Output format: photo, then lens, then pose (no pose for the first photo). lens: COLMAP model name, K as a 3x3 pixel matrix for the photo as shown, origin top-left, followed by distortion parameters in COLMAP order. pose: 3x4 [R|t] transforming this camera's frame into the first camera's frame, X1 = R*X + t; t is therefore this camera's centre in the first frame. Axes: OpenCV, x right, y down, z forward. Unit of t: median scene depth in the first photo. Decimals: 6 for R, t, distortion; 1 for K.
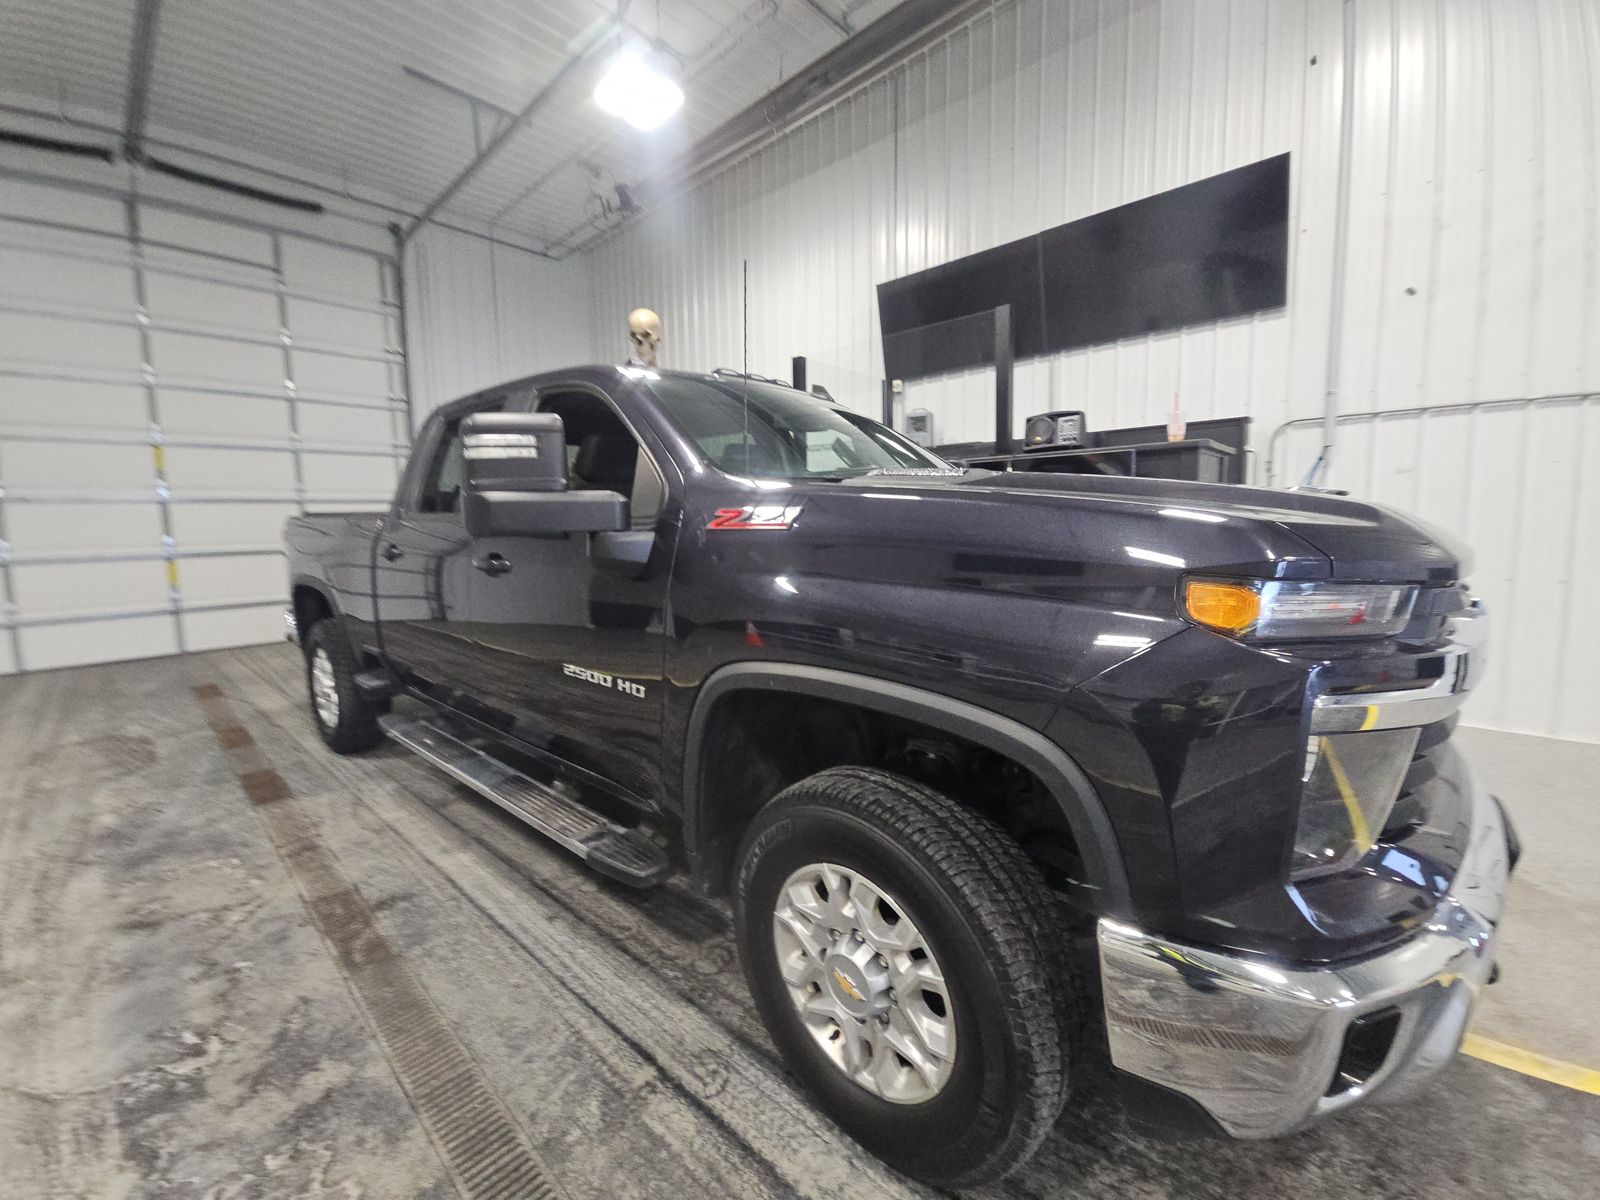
lens RADIAL K [[643.8, 0, 795.5], [0, 643.8, 575.1], [0, 0, 1]] dist [0.013283, -0.008093]
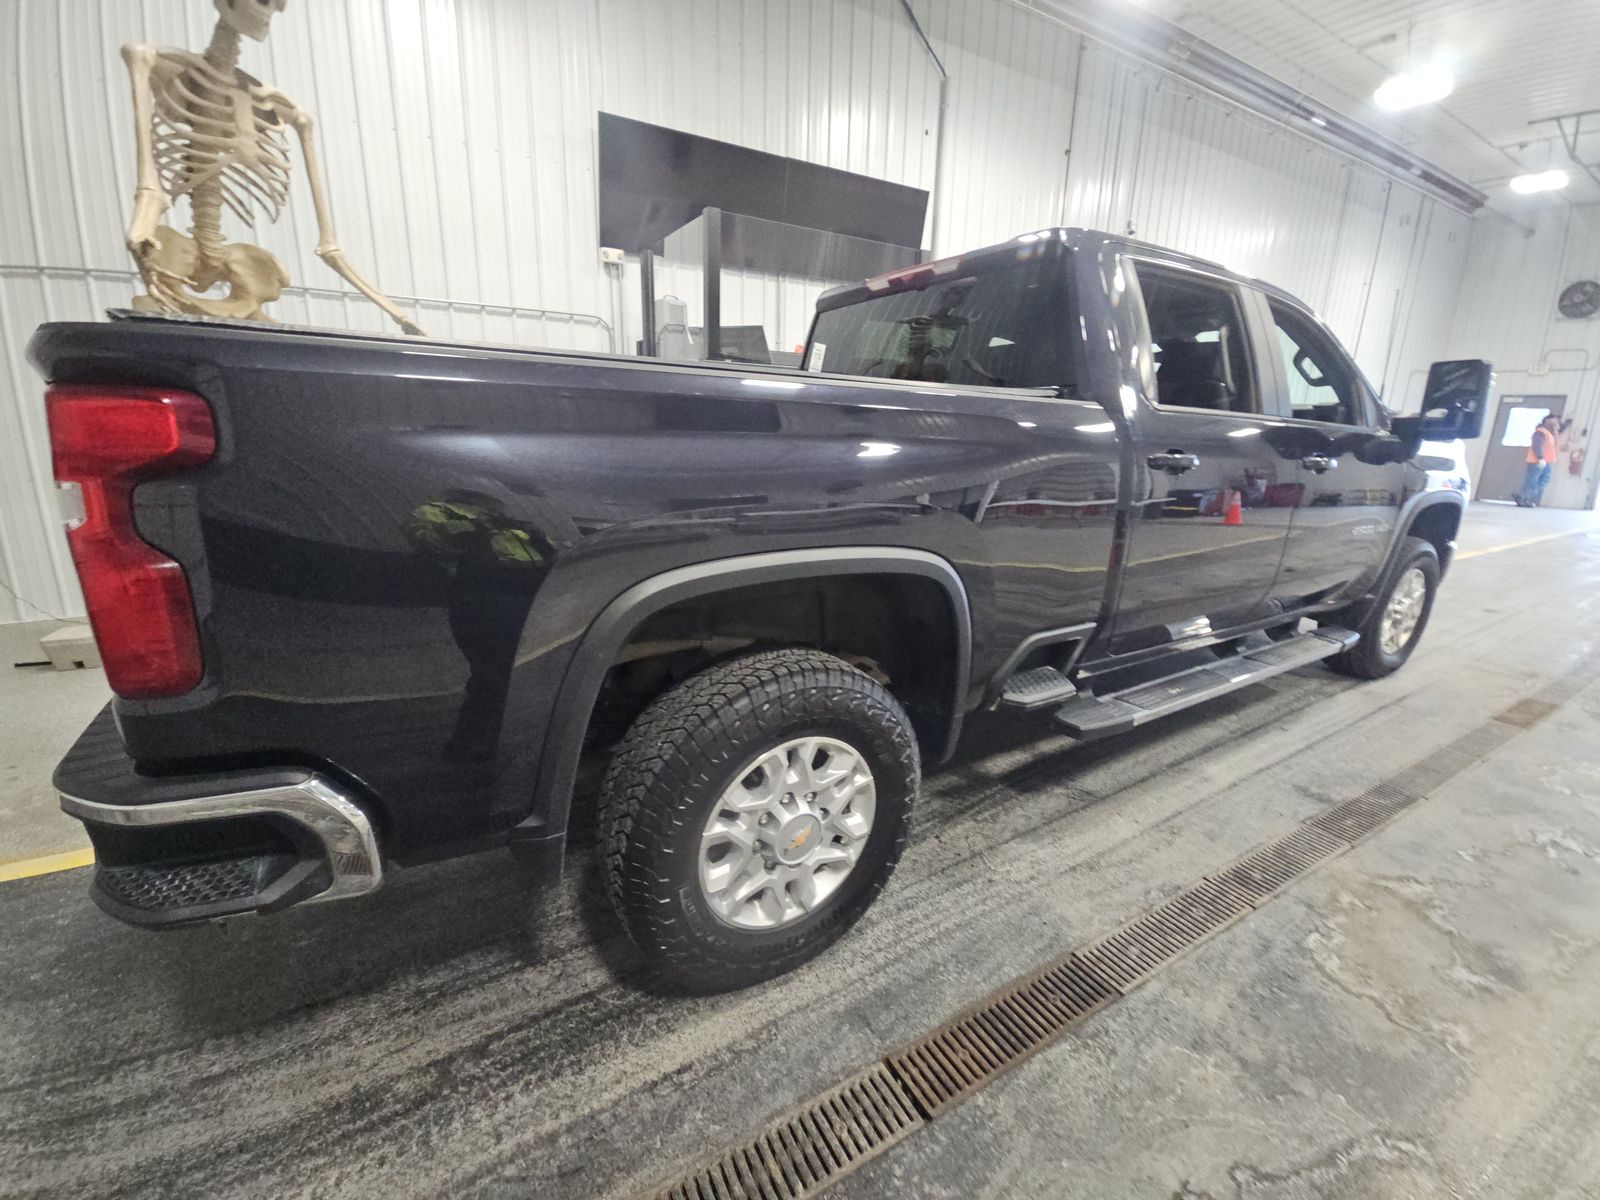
lens RADIAL K [[649.0, 0, 800.6], [0, 649.0, 570.8], [0, 0, 1]] dist [0.016217, -0.013246]
pose [[0.299944, -0.192170, 0.934401, -1.263154], [0.064445, 0.981344, 0.181137, -0.064633], [-0.951778, 0.005886, 0.306732, 1.038651]]
